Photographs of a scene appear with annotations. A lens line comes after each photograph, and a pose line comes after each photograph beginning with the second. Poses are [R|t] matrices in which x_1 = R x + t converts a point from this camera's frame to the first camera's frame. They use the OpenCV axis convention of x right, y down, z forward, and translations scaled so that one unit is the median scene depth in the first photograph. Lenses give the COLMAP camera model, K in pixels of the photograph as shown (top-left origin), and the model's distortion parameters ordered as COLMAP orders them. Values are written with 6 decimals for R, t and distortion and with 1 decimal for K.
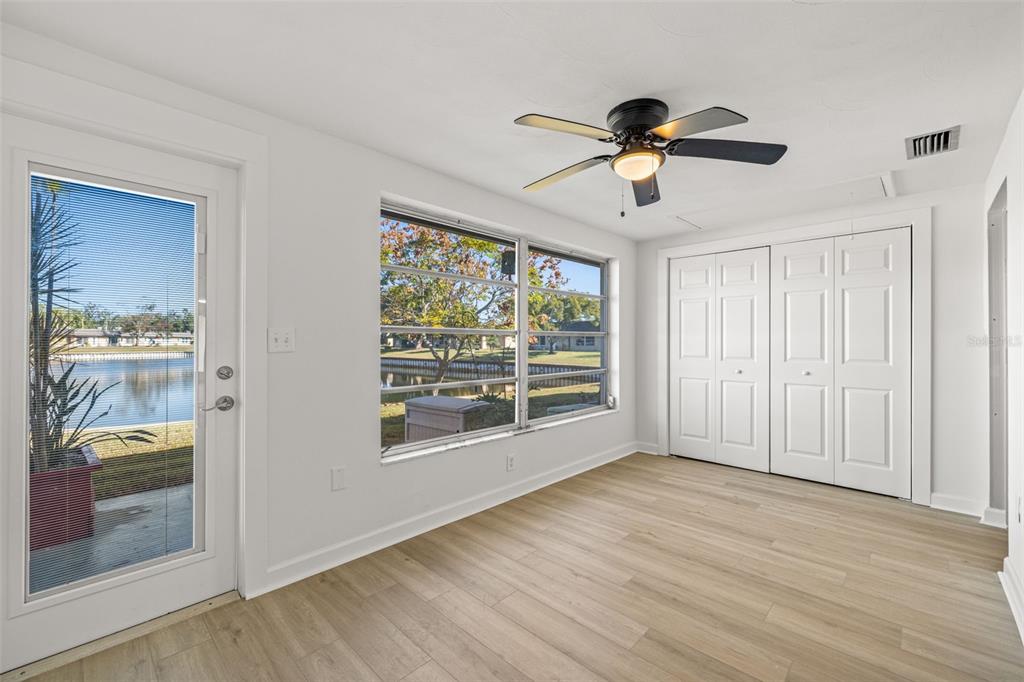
lens RADIAL K [[427.0, 0, 514.1], [0, 427.0, 341.7], [0, 0, 1]] dist [0.002434, 0.000109]
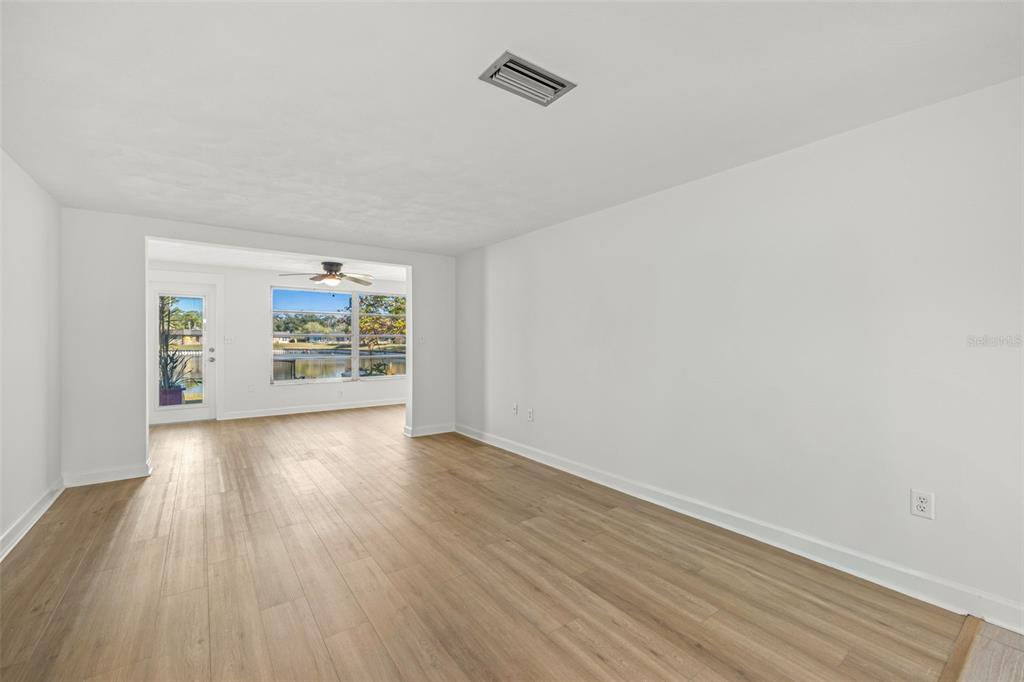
lens RADIAL K [[438.7, 0, 514.1], [0, 438.7, 338.1], [0, 0, 1]] dist [-0.004380, 0.000321]
pose [[0.983762, -0.003497, -0.179442, 1.388863], [0.003036, 0.999991, -0.002840, 0.000122], [0.179450, 0.002249, 0.983765, -1.177750]]
